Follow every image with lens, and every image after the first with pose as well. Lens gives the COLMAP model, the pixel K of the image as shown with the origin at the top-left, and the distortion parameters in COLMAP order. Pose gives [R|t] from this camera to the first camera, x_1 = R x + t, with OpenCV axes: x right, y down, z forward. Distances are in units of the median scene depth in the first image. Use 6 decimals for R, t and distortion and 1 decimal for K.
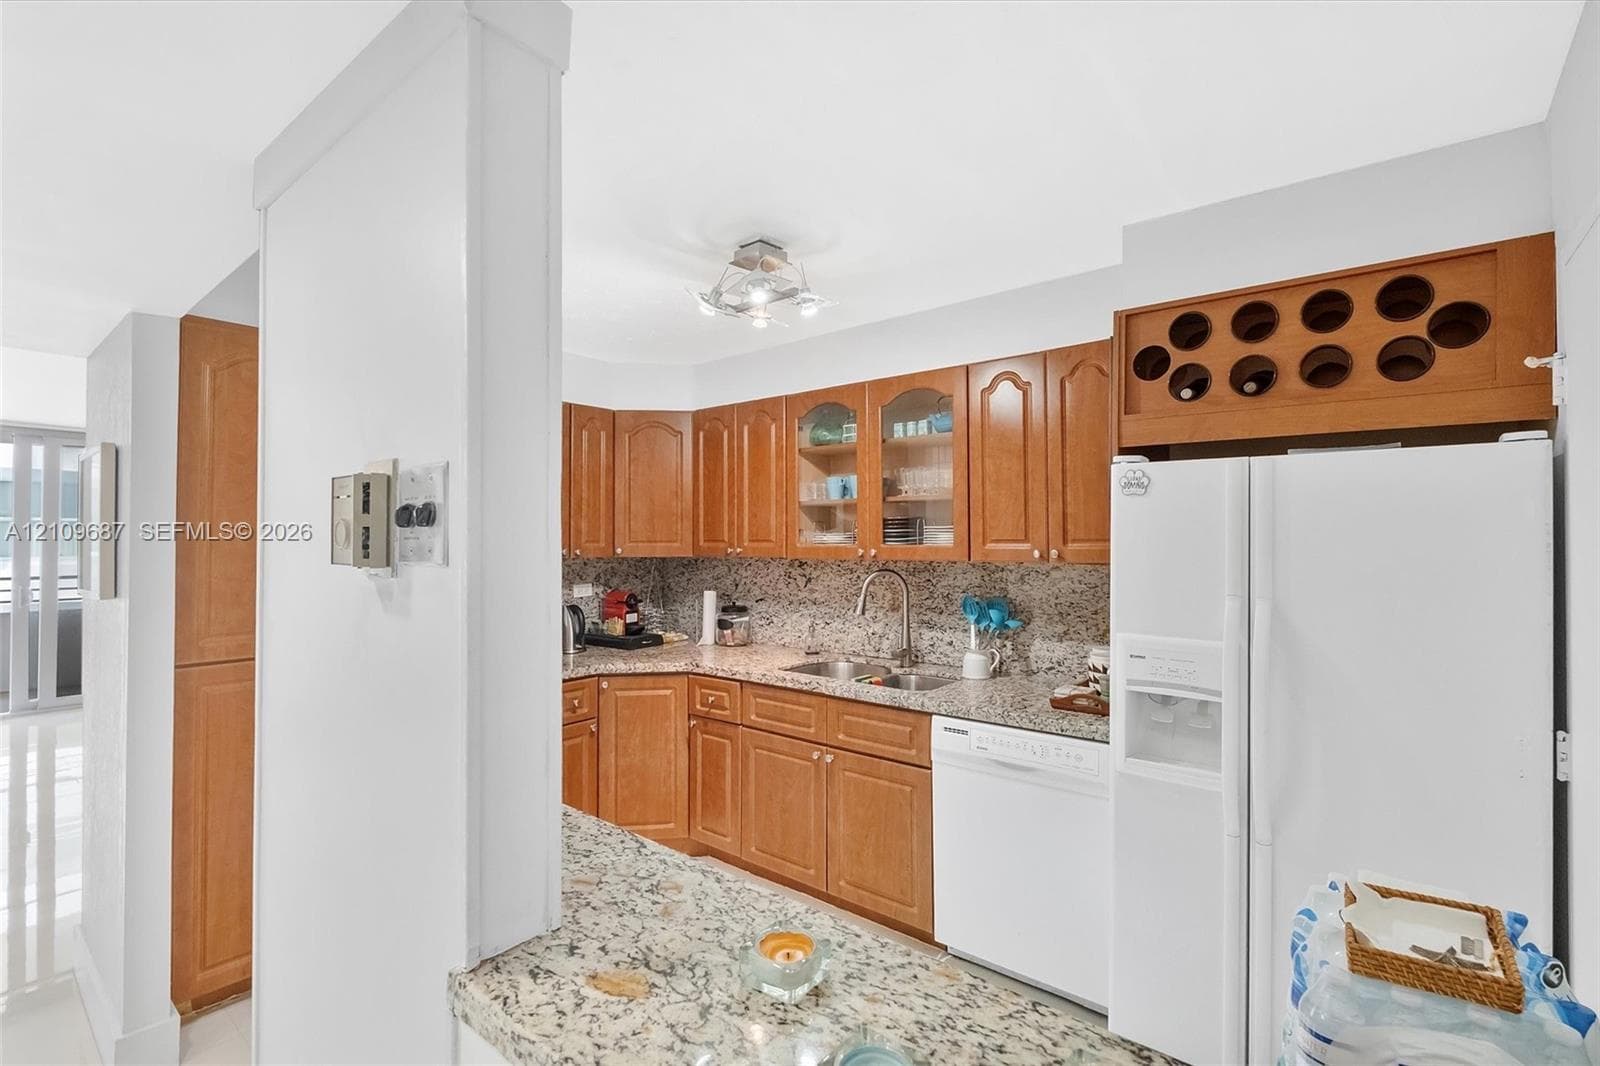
lens RADIAL K [[726.0, 0, 800.0], [0, 726.0, 533.0], [0, 0, 1]] dist [-0.000399, 0.000149]
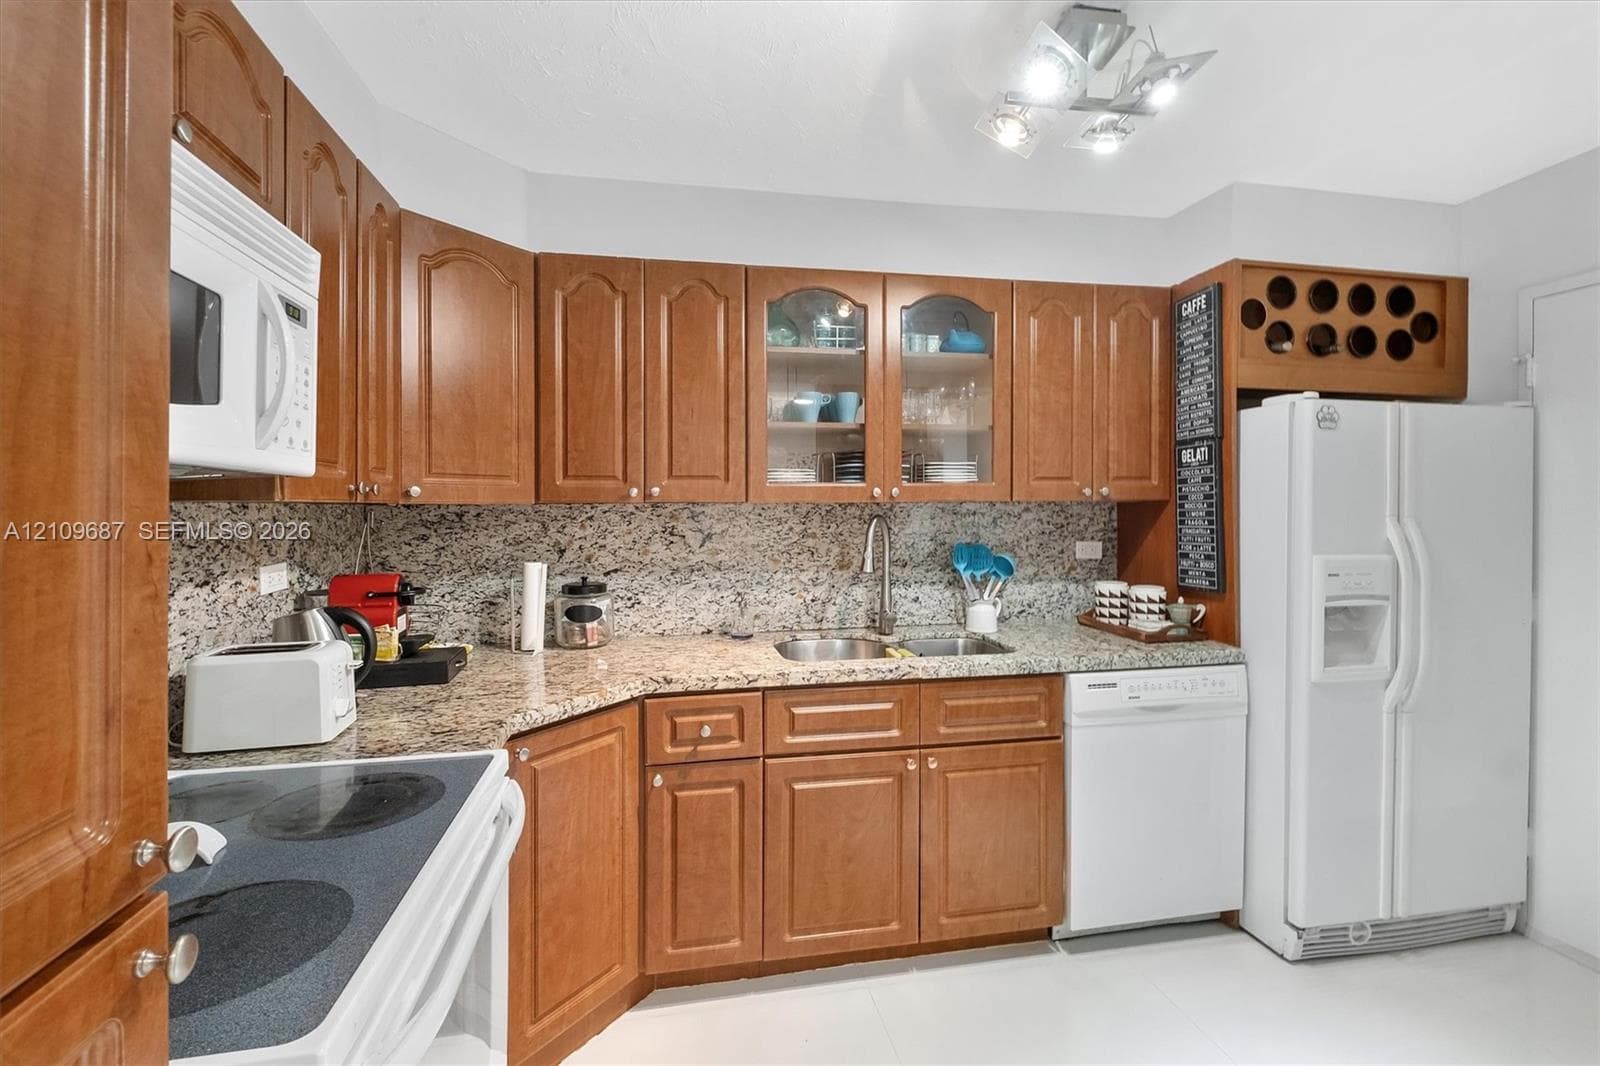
lens RADIAL K [[704.3, 0, 830.9], [0, 704.3, 514.4], [0, 0, 1]] dist [0.000623, 0.000132]
pose [[0.642284, -0.008250, 0.766422, -0.538423], [-0.001853, 0.999922, 0.012316, 0.041969], [-0.766465, -0.009330, 0.642219, 0.570505]]
